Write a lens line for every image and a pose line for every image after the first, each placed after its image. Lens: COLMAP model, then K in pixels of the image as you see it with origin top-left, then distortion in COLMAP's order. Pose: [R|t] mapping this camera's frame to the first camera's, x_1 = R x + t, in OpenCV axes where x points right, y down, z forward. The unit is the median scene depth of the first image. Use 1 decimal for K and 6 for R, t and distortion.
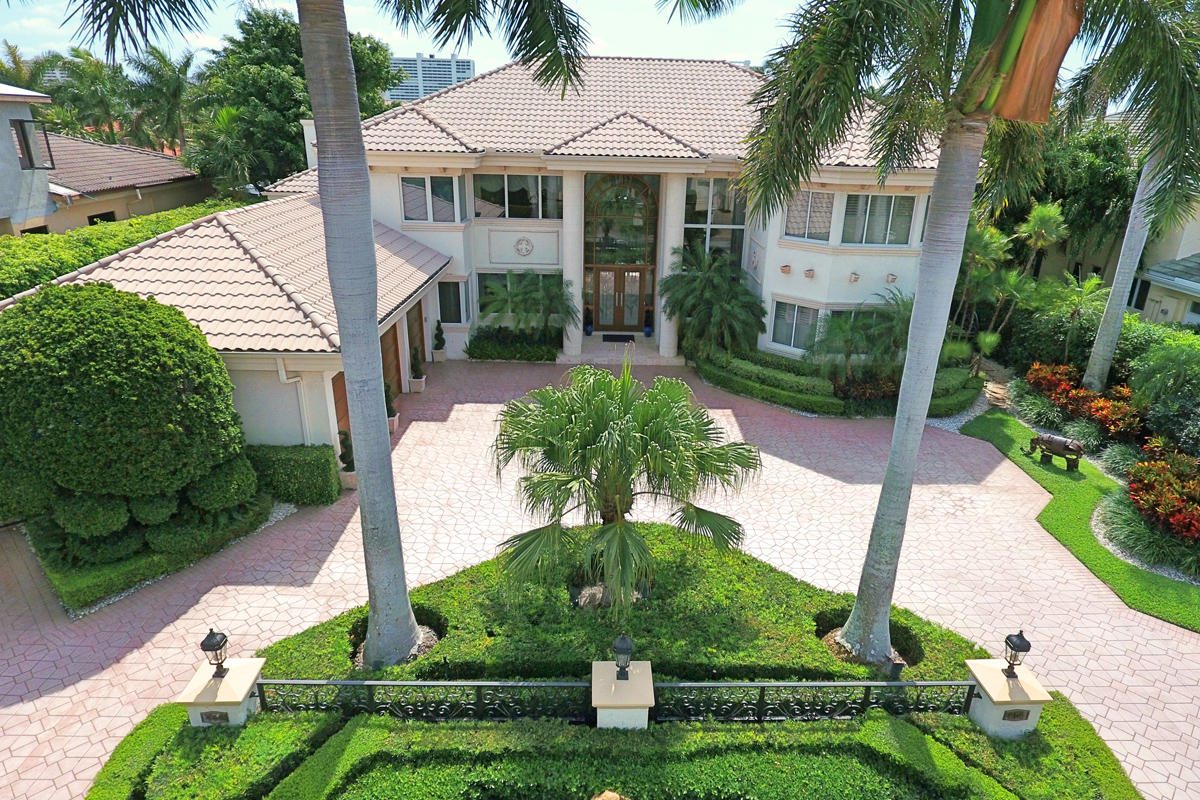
lens RADIAL K [[734.3, 0, 607.2], [0, 734.3, 423.0], [0, 0, 1]] dist [0.003531, -0.000375]
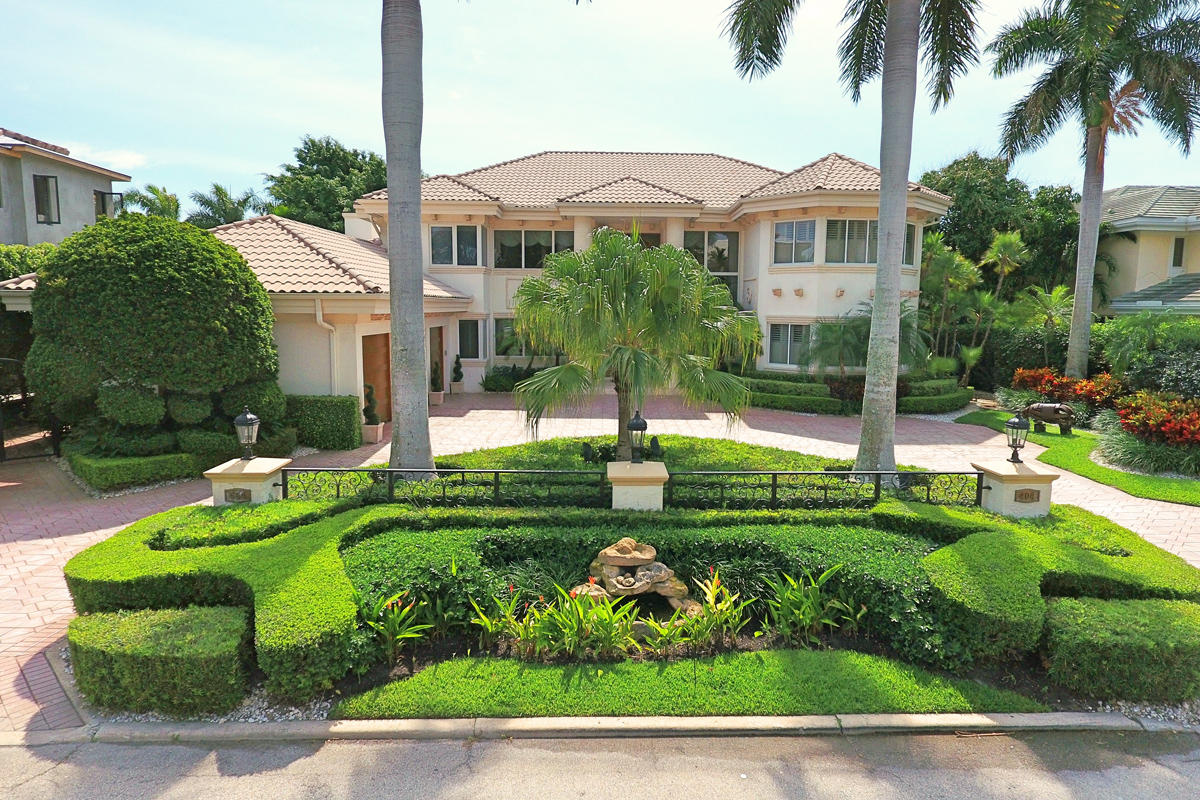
lens RADIAL K [[717.7, 0, 606.2], [0, 717.7, 396.1], [0, 0, 1]] dist [0.002417, 0.000259]
pose [[0.999925, -0.009814, -0.007354, -0.005872], [0.007585, 0.966137, -0.257918, 0.226442], [0.009636, 0.257843, 0.966139, 0.002278]]
